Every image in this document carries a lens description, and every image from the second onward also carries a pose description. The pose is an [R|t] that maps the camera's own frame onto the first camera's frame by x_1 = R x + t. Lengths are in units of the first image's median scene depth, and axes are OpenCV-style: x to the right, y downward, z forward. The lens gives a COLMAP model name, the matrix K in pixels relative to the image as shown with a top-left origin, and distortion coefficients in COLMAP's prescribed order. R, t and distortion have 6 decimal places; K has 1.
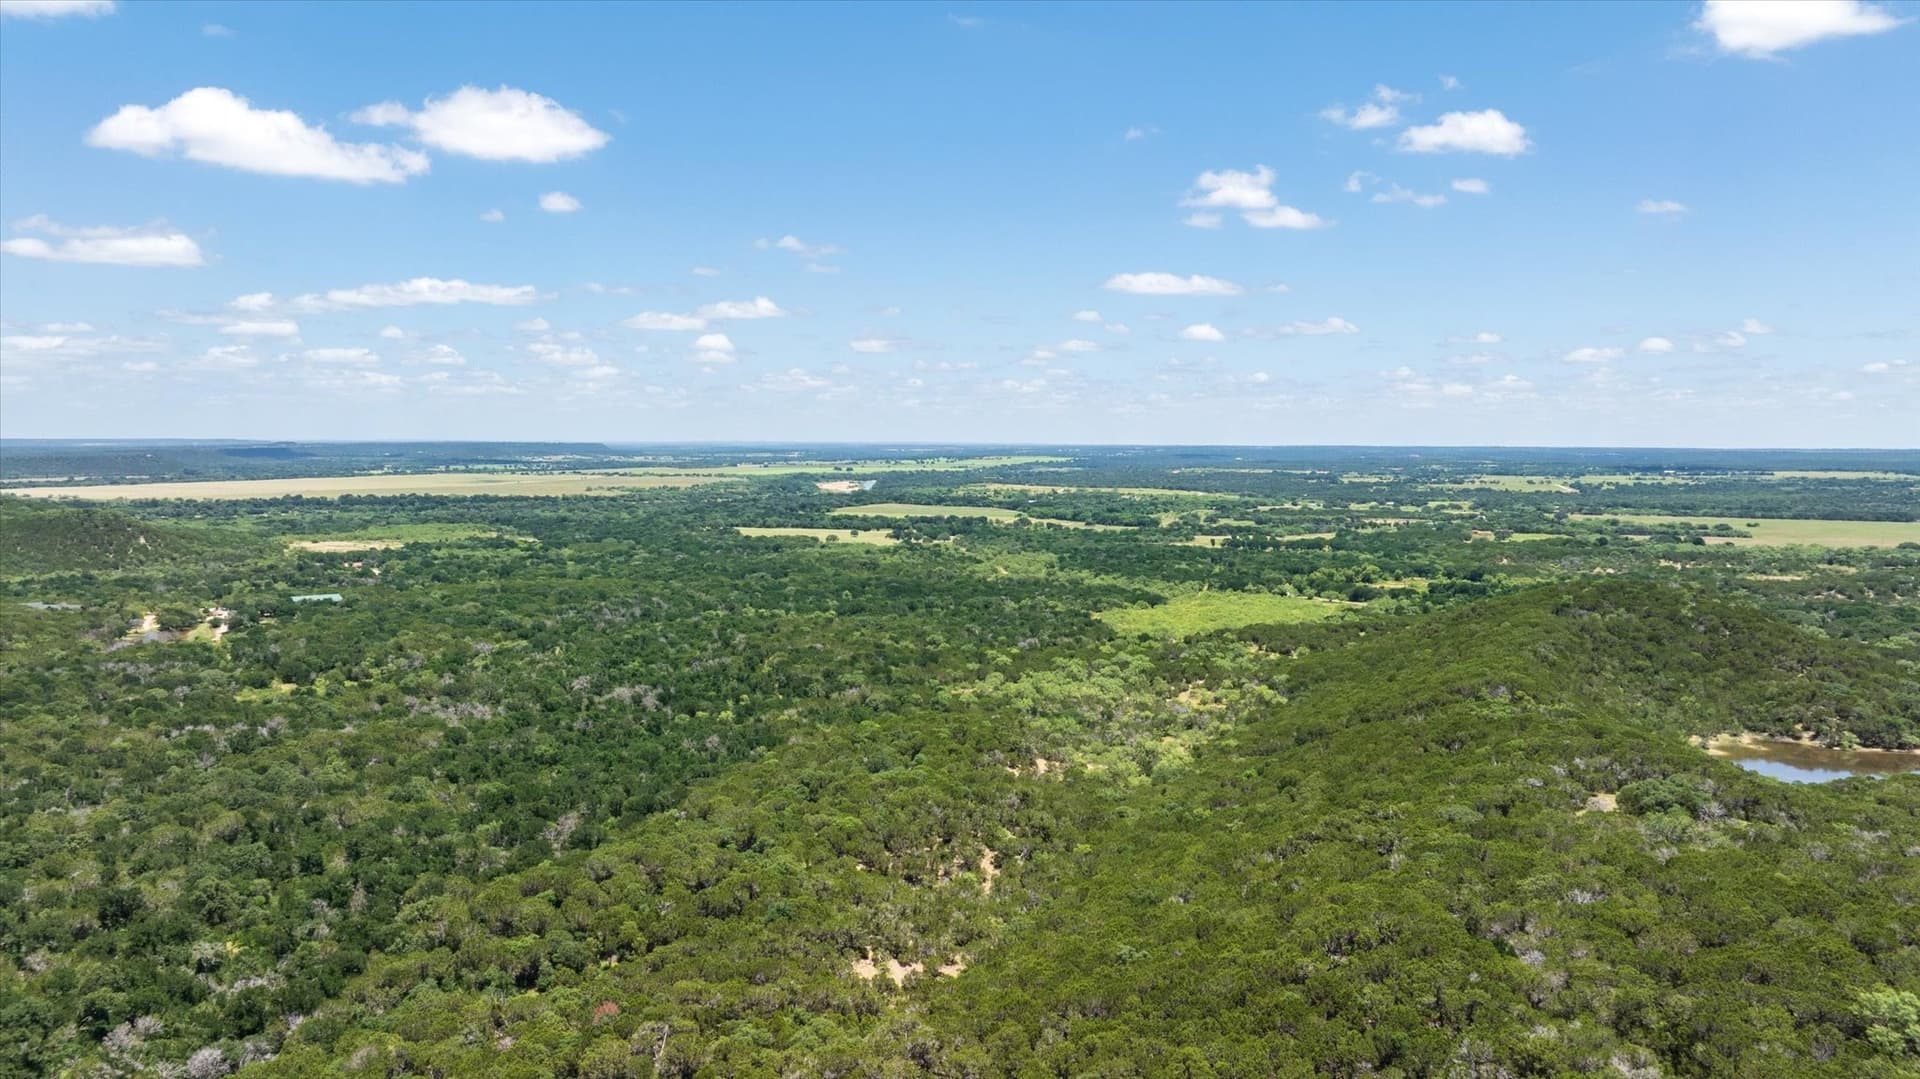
lens RADIAL K [[1337.8, 0, 968.4], [0, 1337.8, 545.3], [0, 0, 1]] dist [-0.060857, 0.059954]
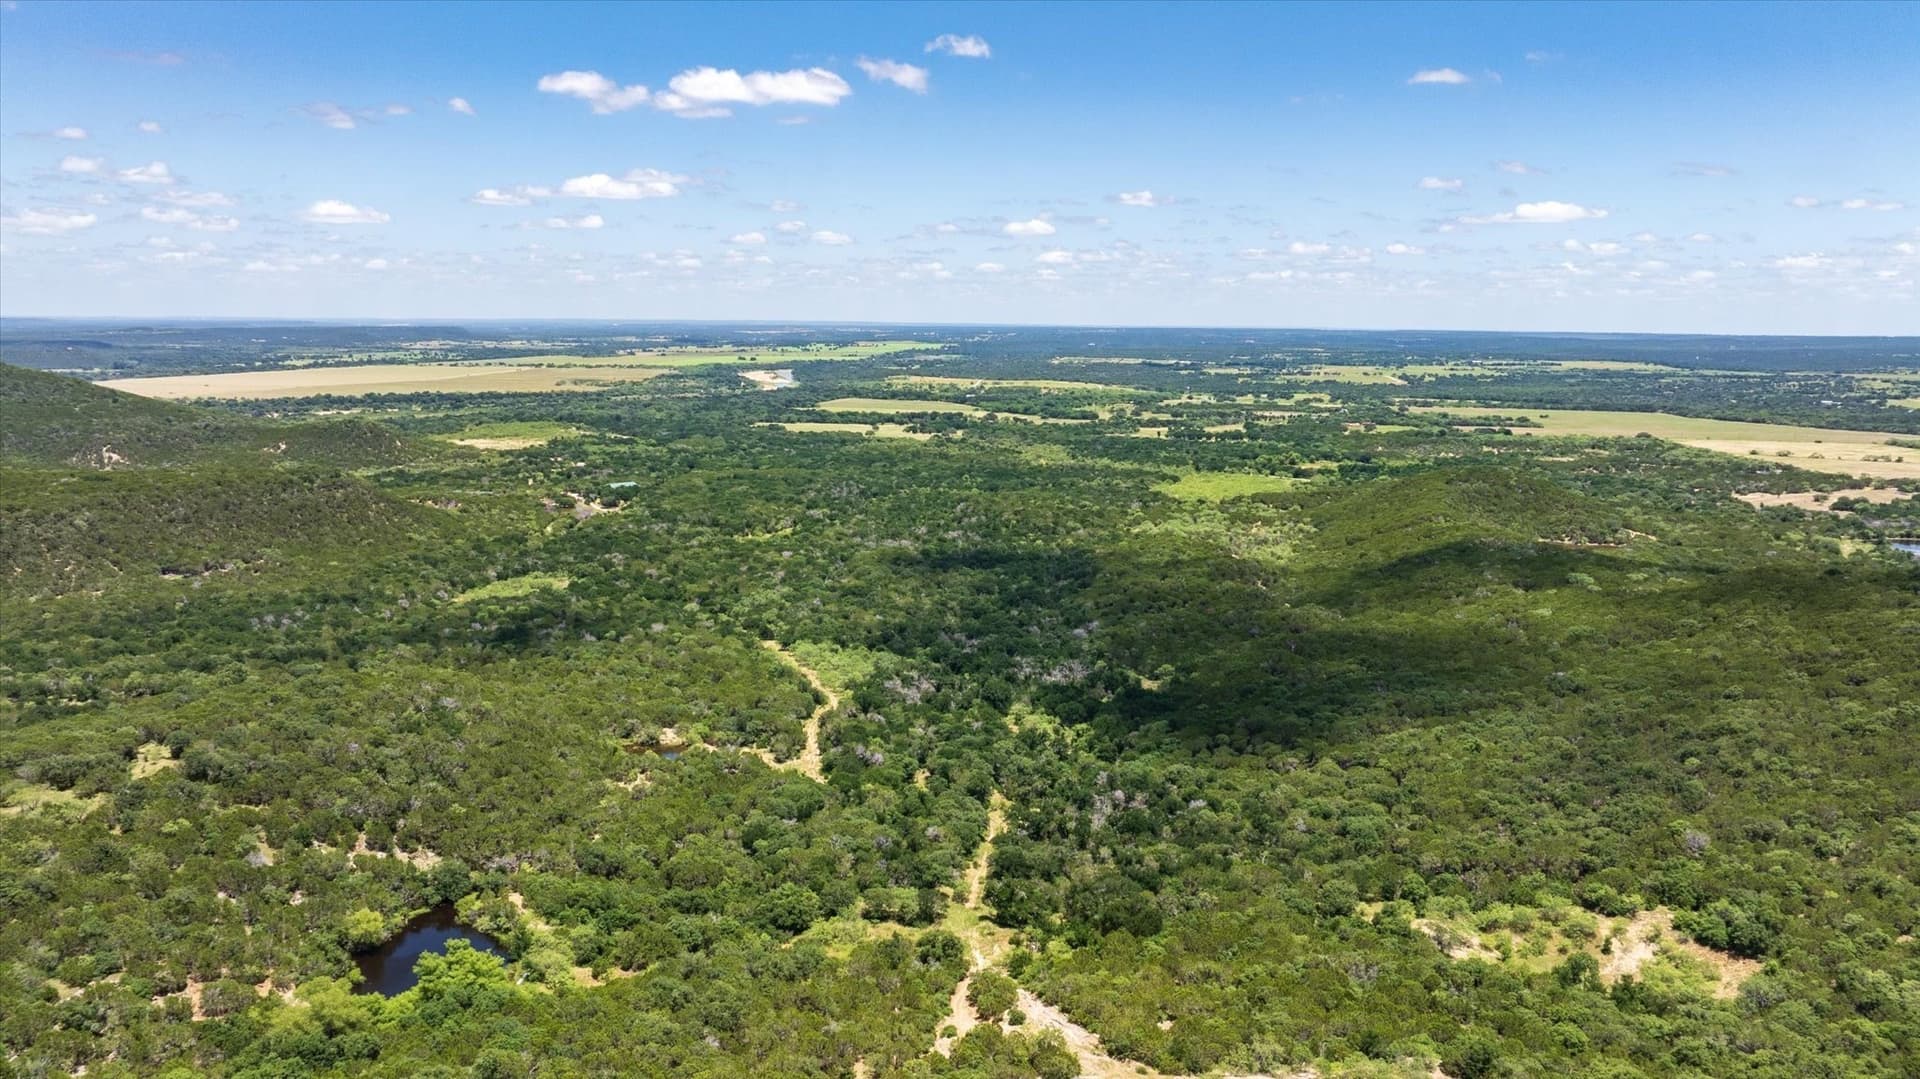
lens RADIAL K [[1337.8, 0, 966.8], [0, 1337.8, 532.4], [0, 0, 1]] dist [-0.060857, 0.059954]
pose [[0.991709, -0.017570, 0.127297, -0.136374], [0.007096, 0.996585, 0.082271, -0.011601], [-0.128308, -0.080685, 0.988447, -0.225499]]
